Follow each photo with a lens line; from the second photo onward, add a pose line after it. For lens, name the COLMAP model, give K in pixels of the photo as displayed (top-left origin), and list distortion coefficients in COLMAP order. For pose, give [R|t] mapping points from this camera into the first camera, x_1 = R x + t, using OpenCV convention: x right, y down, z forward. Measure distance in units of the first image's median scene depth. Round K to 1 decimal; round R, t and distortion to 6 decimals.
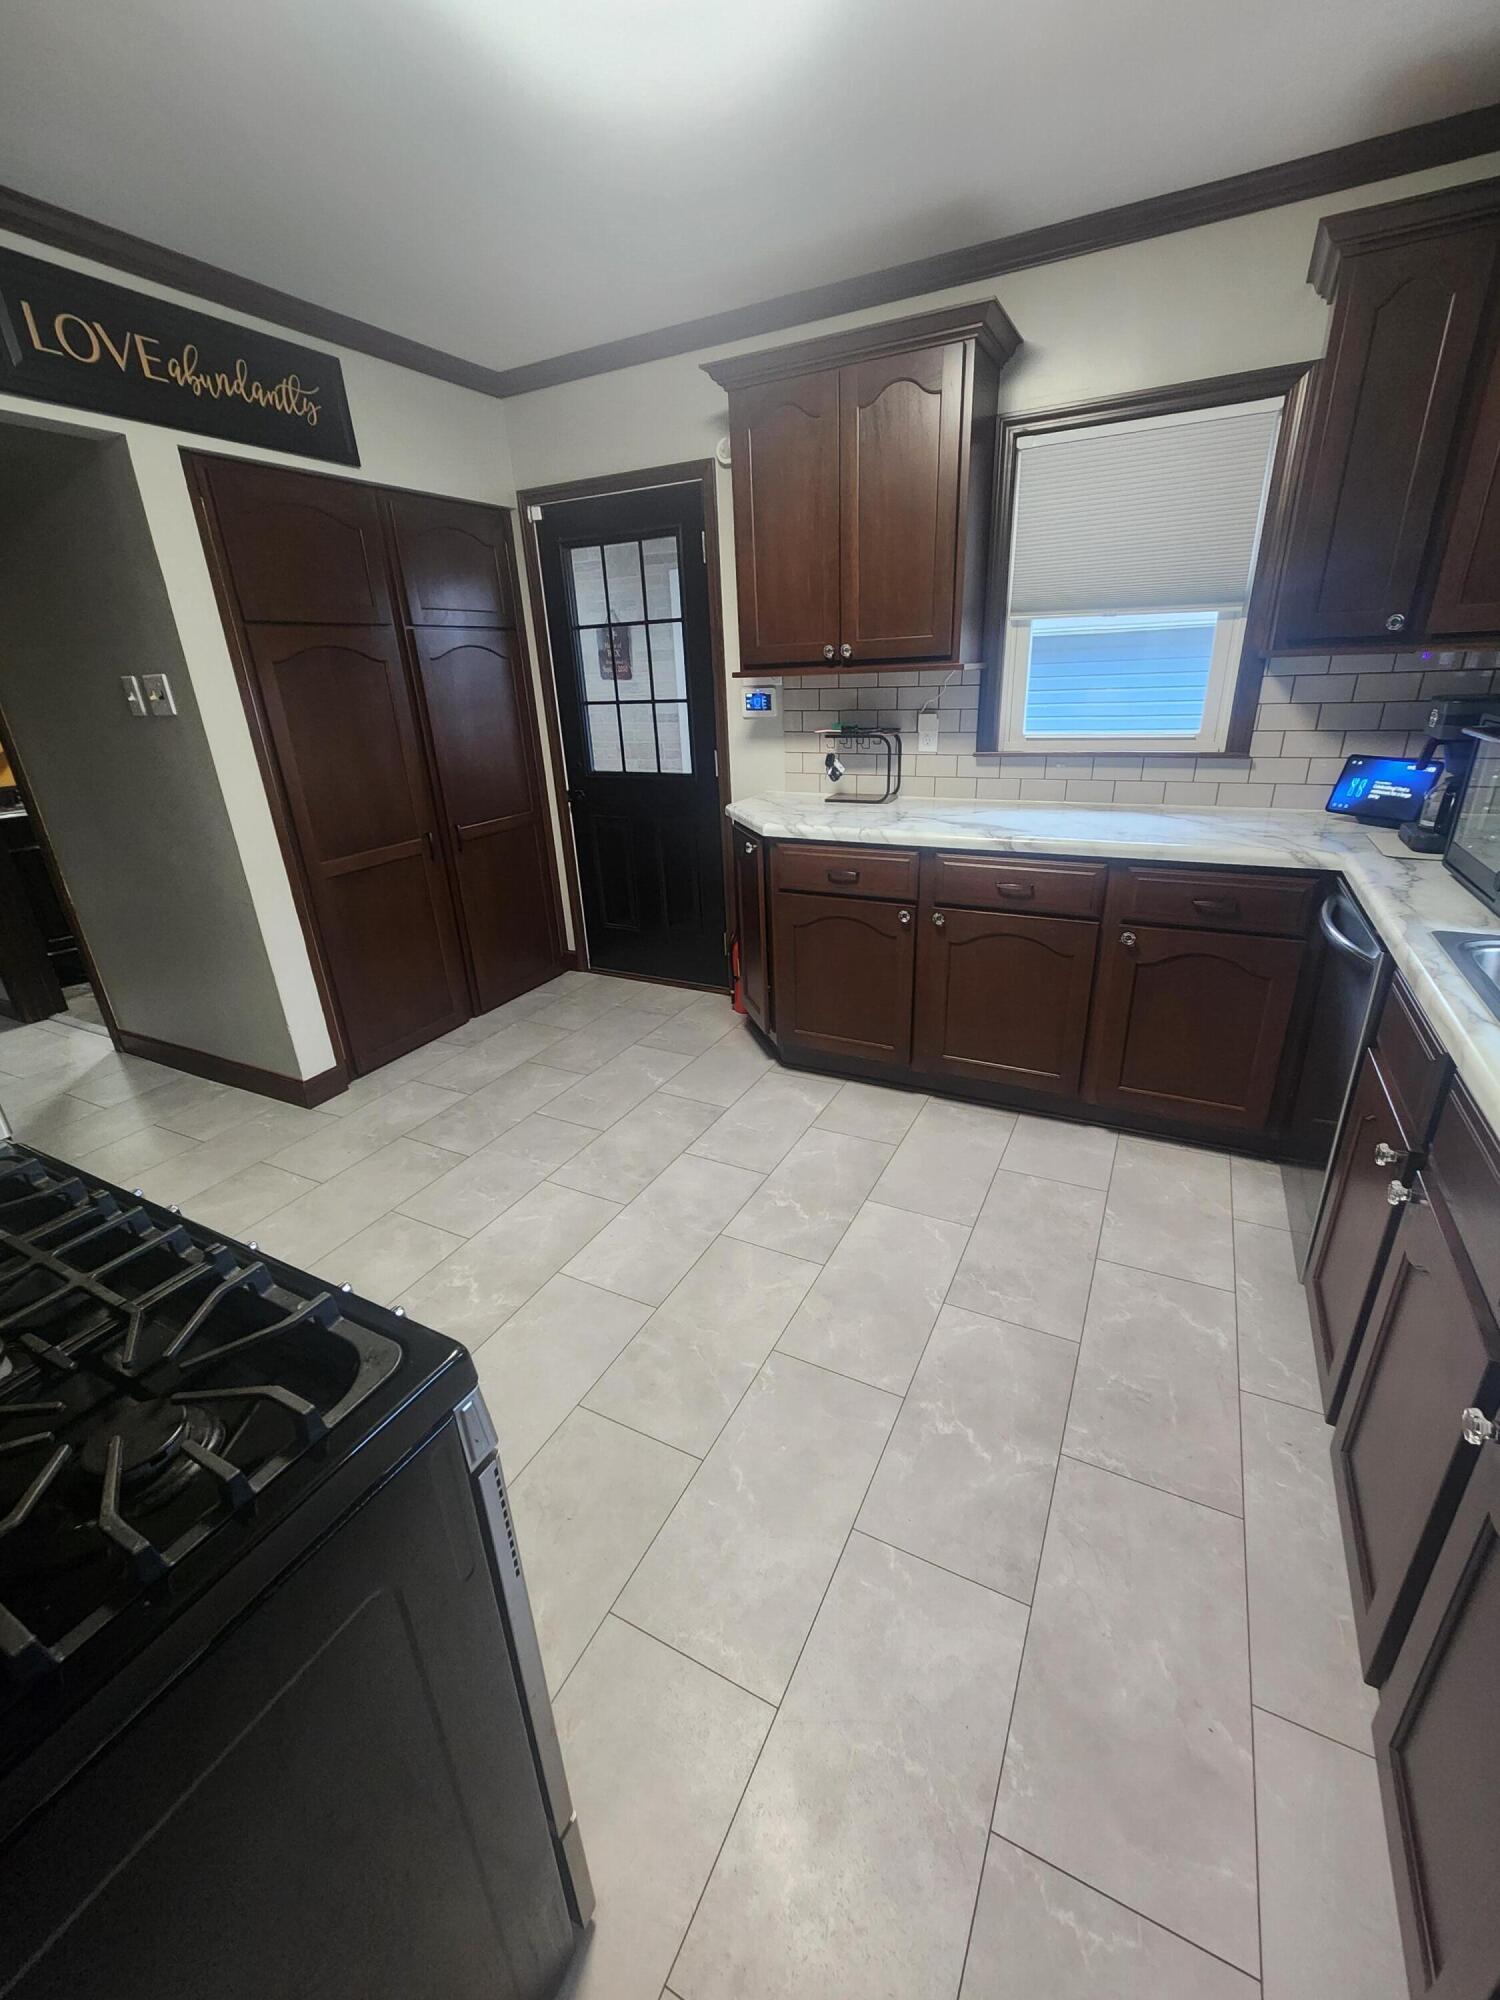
lens RADIAL K [[810.6, 0, 759.2], [0, 810.6, 1001.4], [0, 0, 1]] dist [0.003112, -0.002193]
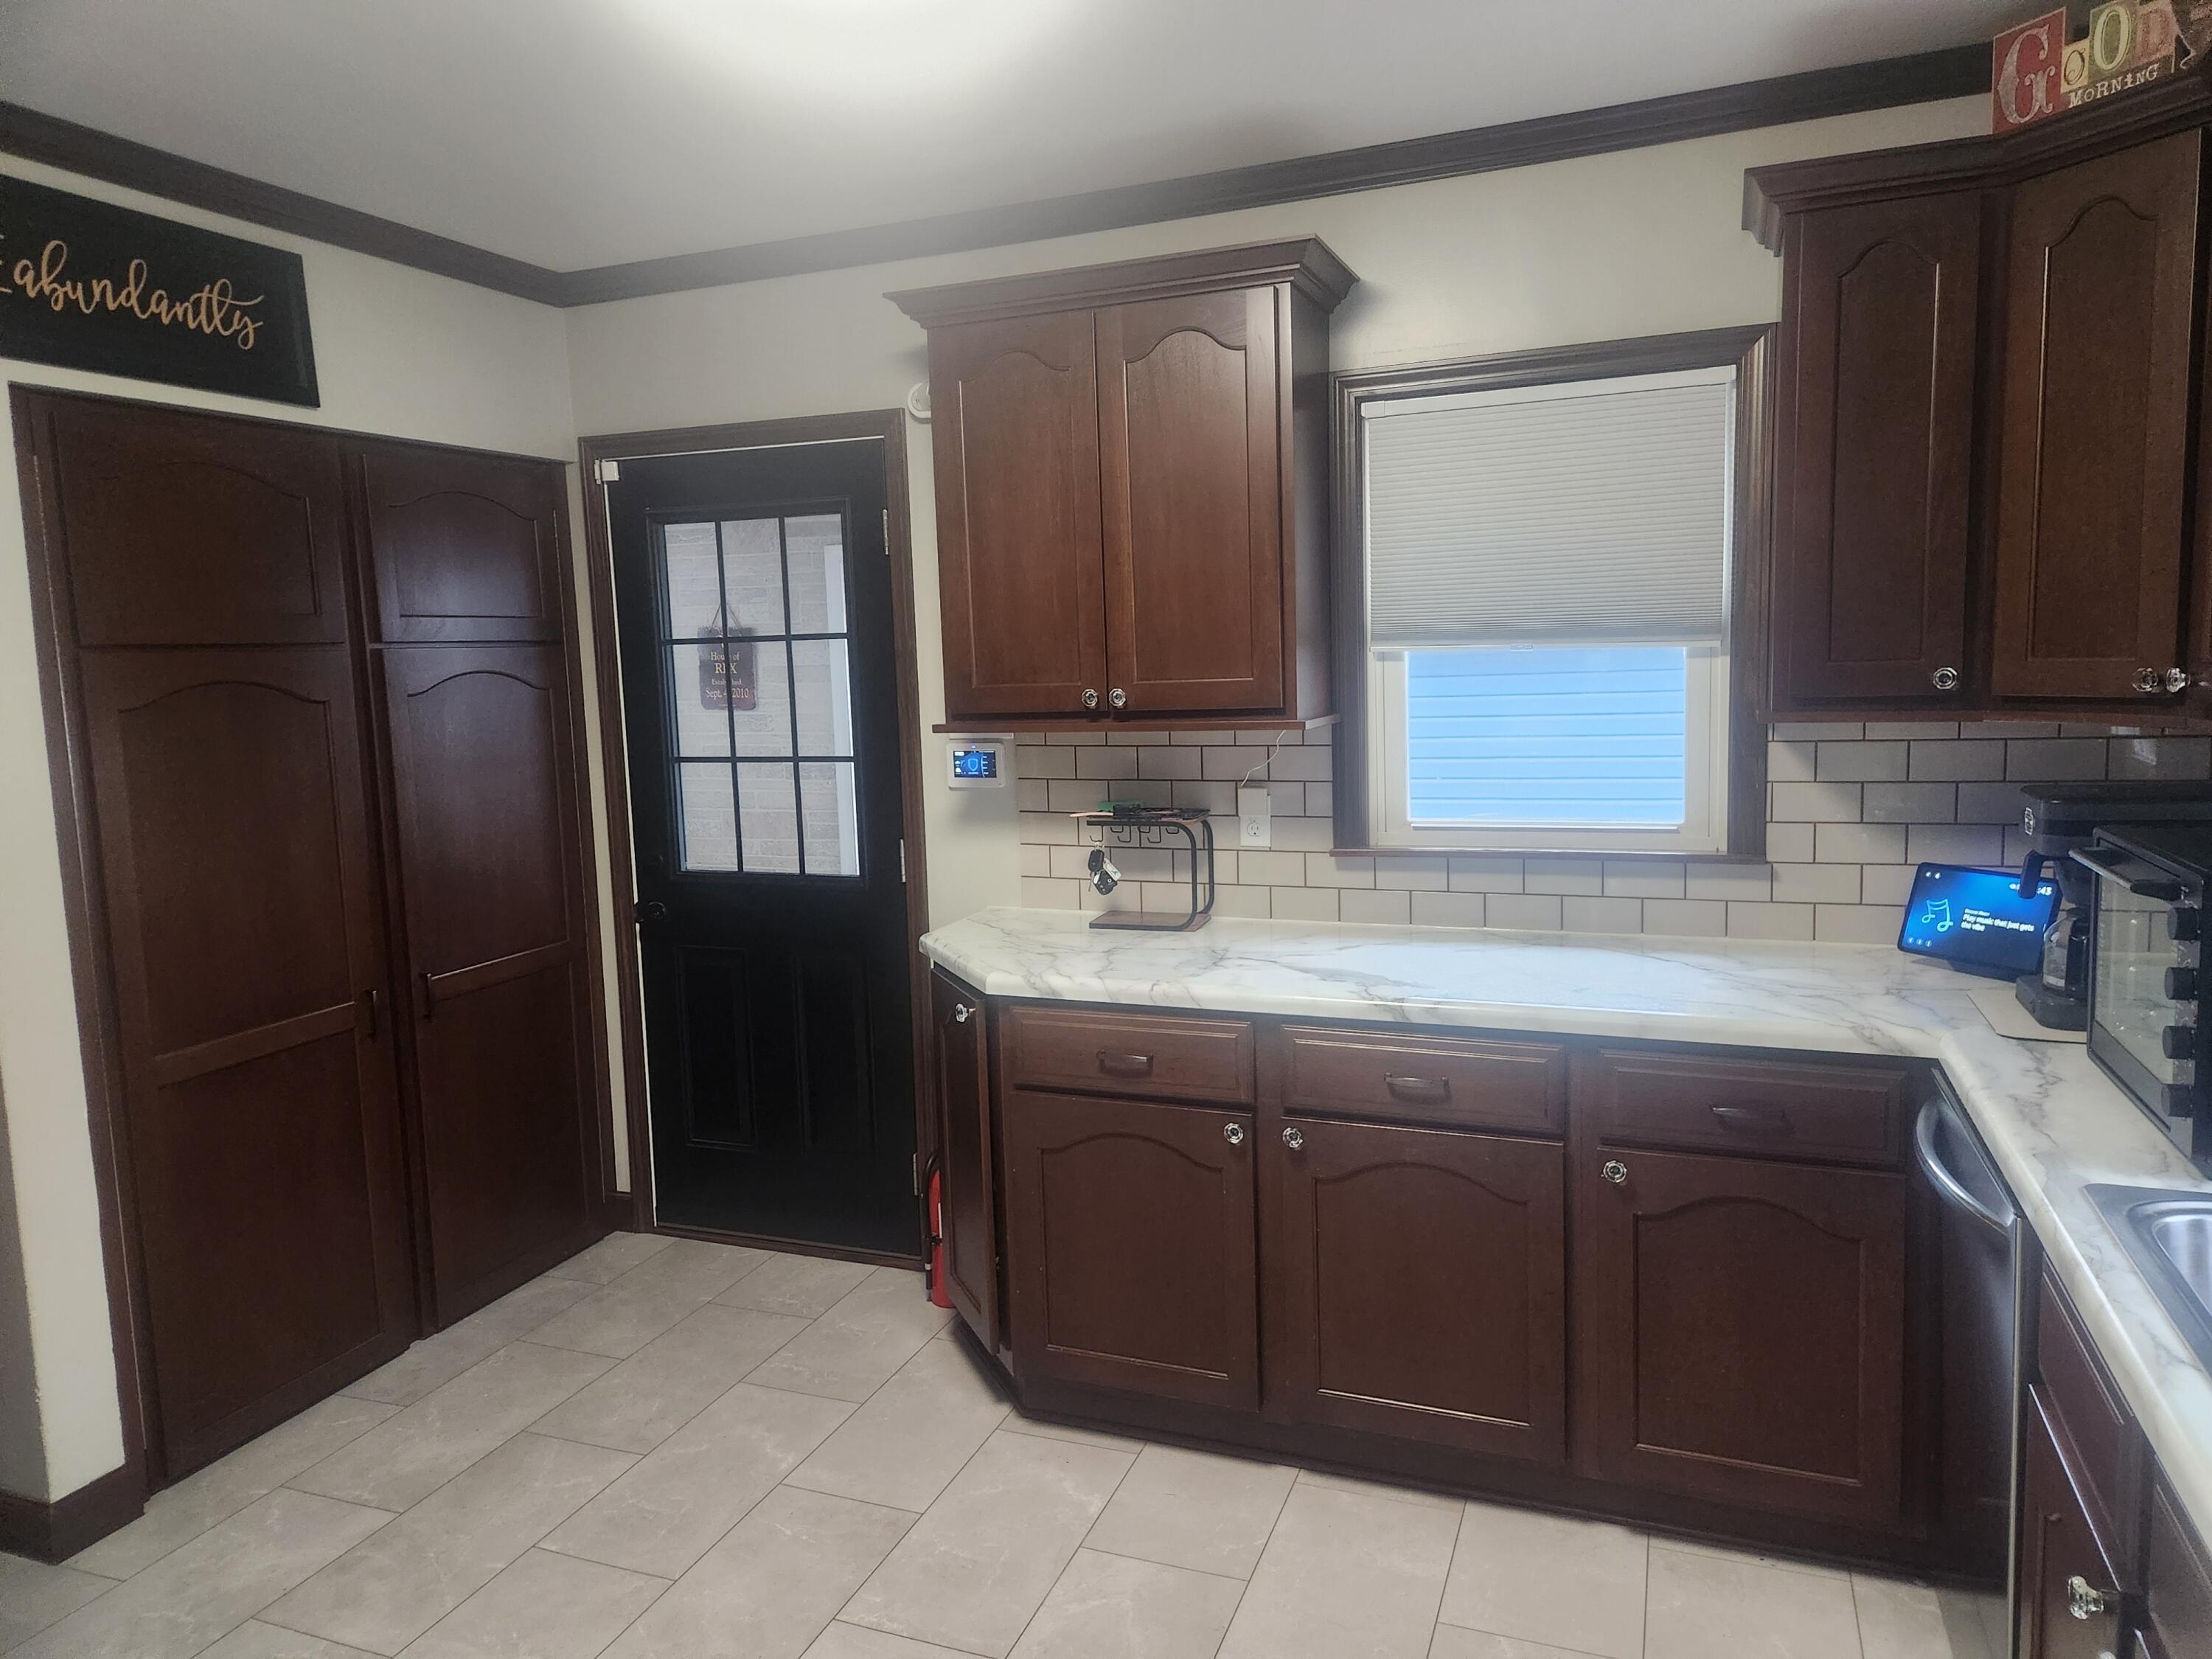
lens RADIAL K [[1472.2, 0, 1107.8], [0, 1472.2, 816.1], [0, 0, 1]] dist [0.061771, -0.038135]
pose [[0.995440, -0.005575, 0.095227, -0.008516], [0.031441, 0.961681, -0.272362, -0.038126], [-0.090060, 0.274114, 0.957471, -0.056744]]
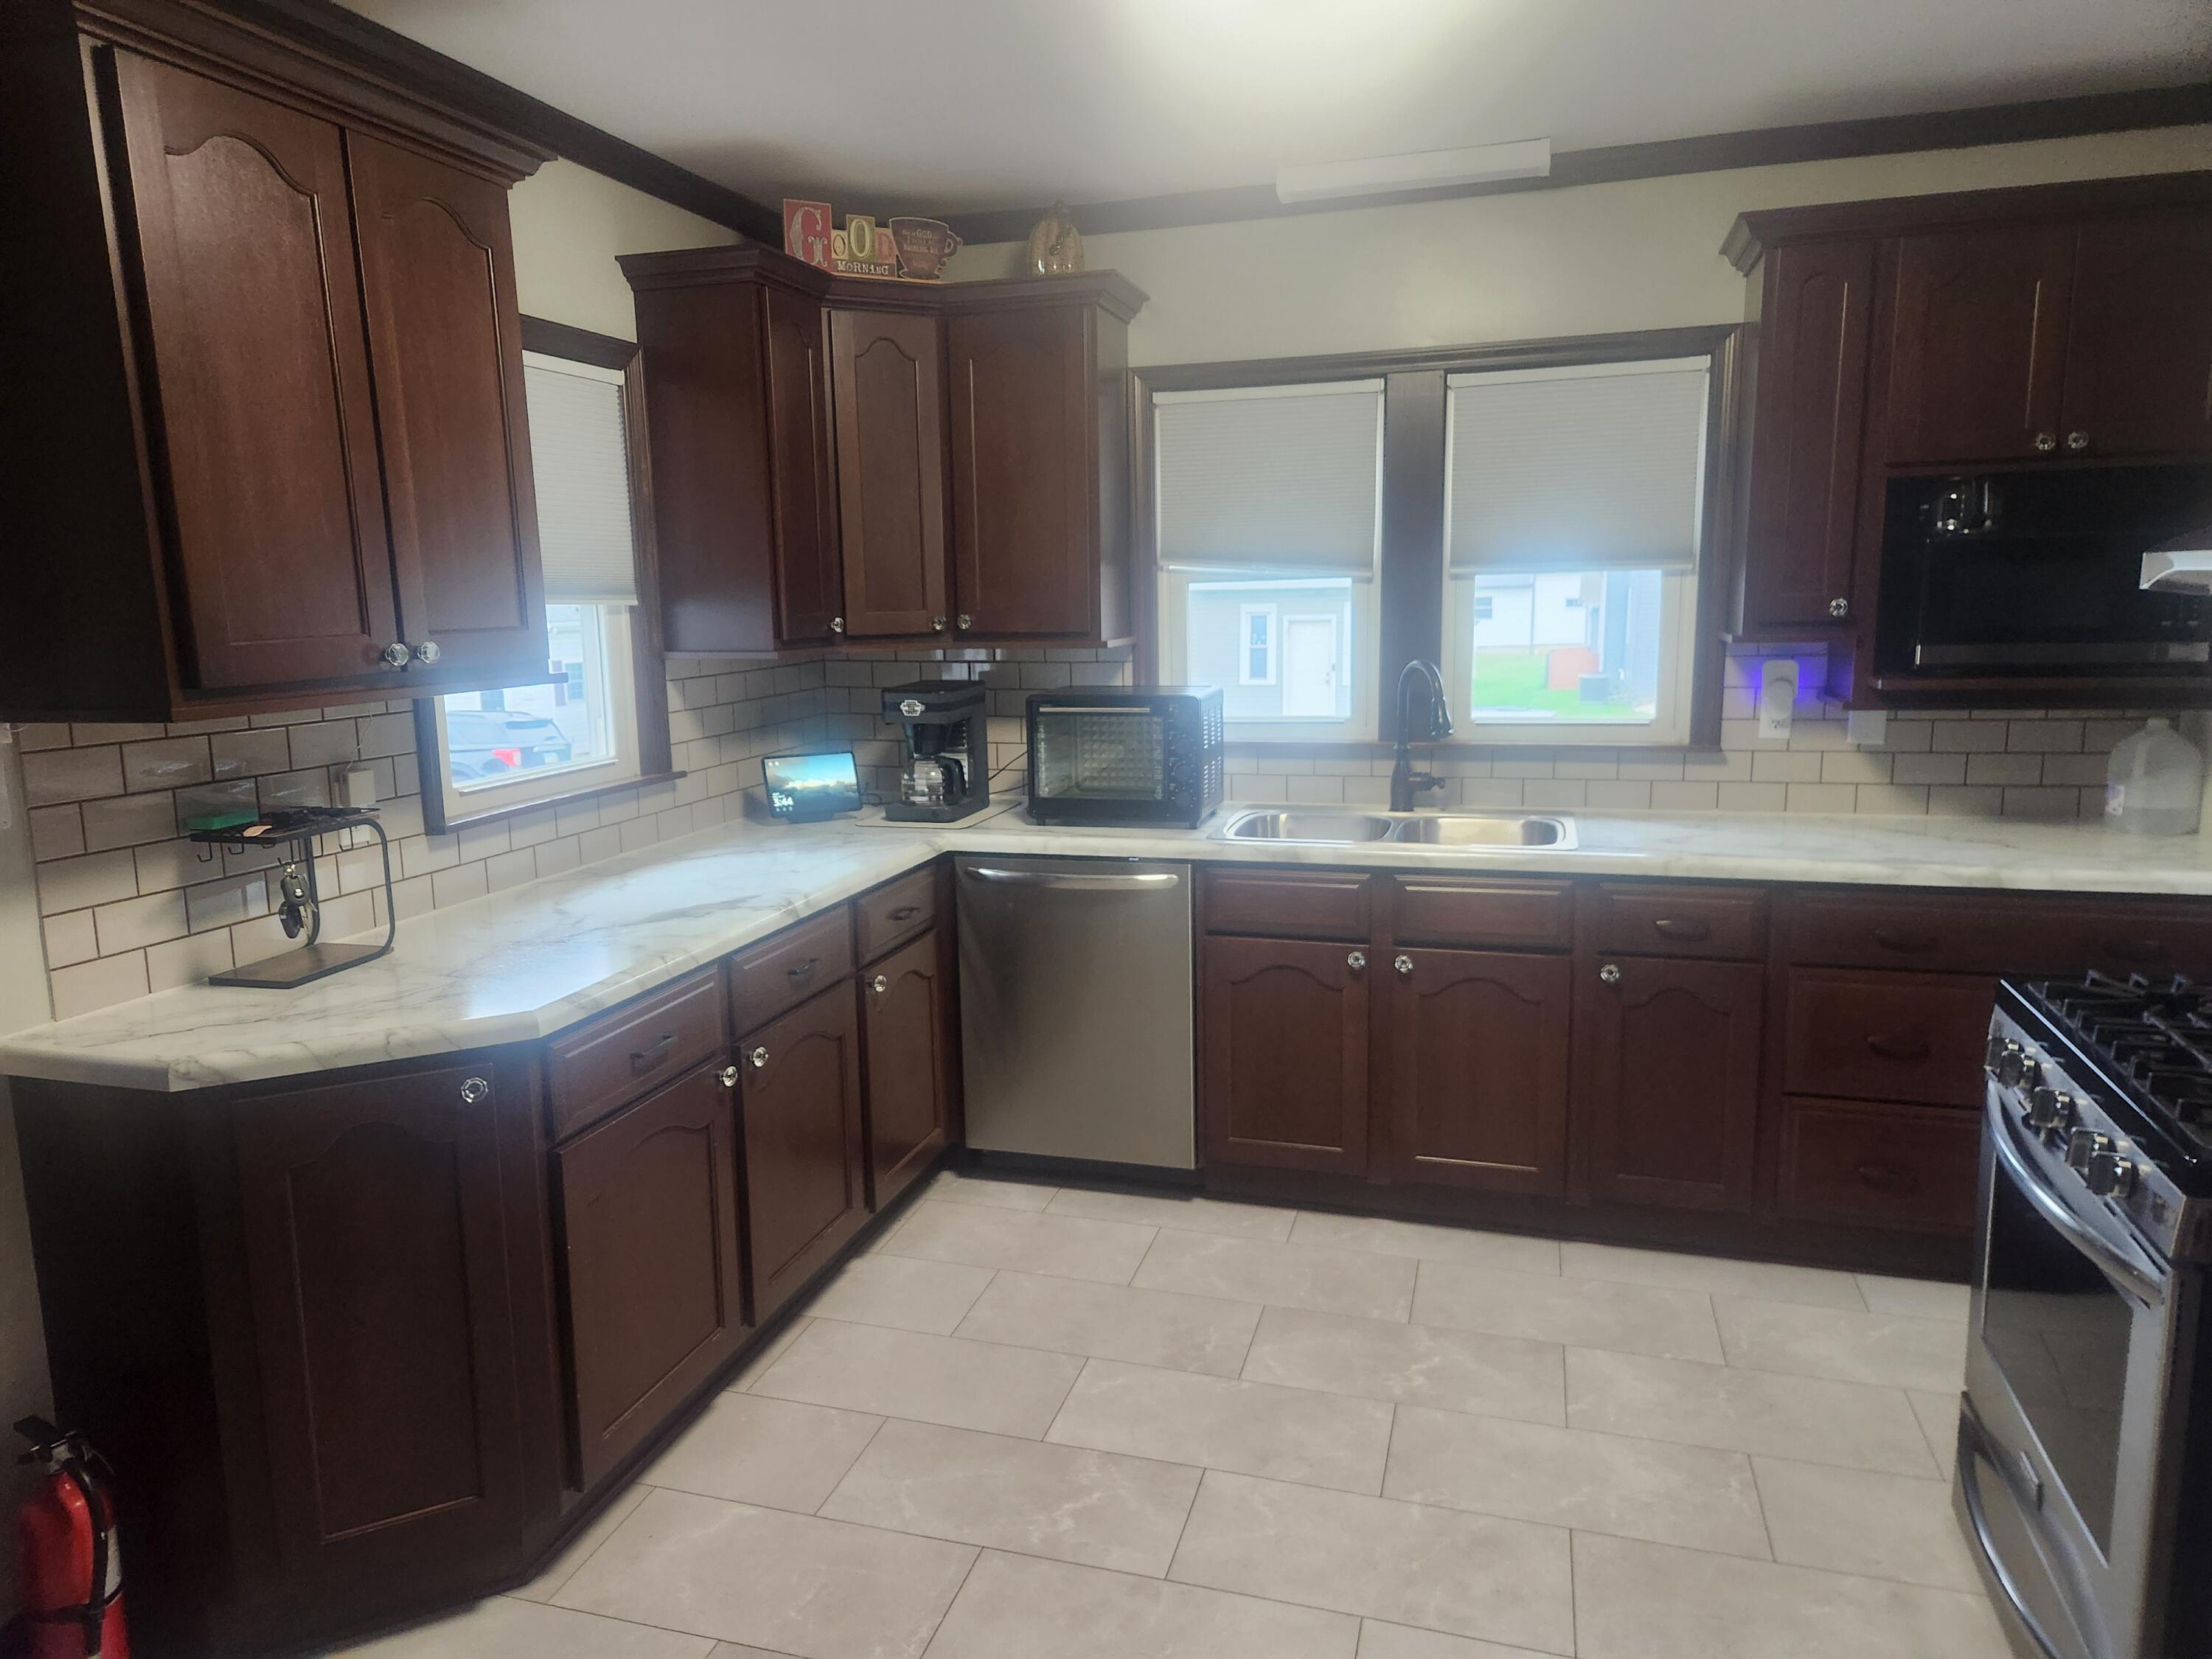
lens RADIAL K [[1472.2, 0, 1071.4], [0, 1472.2, 832.8], [0, 0, 1]] dist [0.061771, -0.038135]
pose [[-0.165189, -0.125644, 0.978226, -0.861507], [0.397939, 0.899042, 0.182672, -0.352646], [-0.902417, 0.419450, -0.098513, 0.800399]]
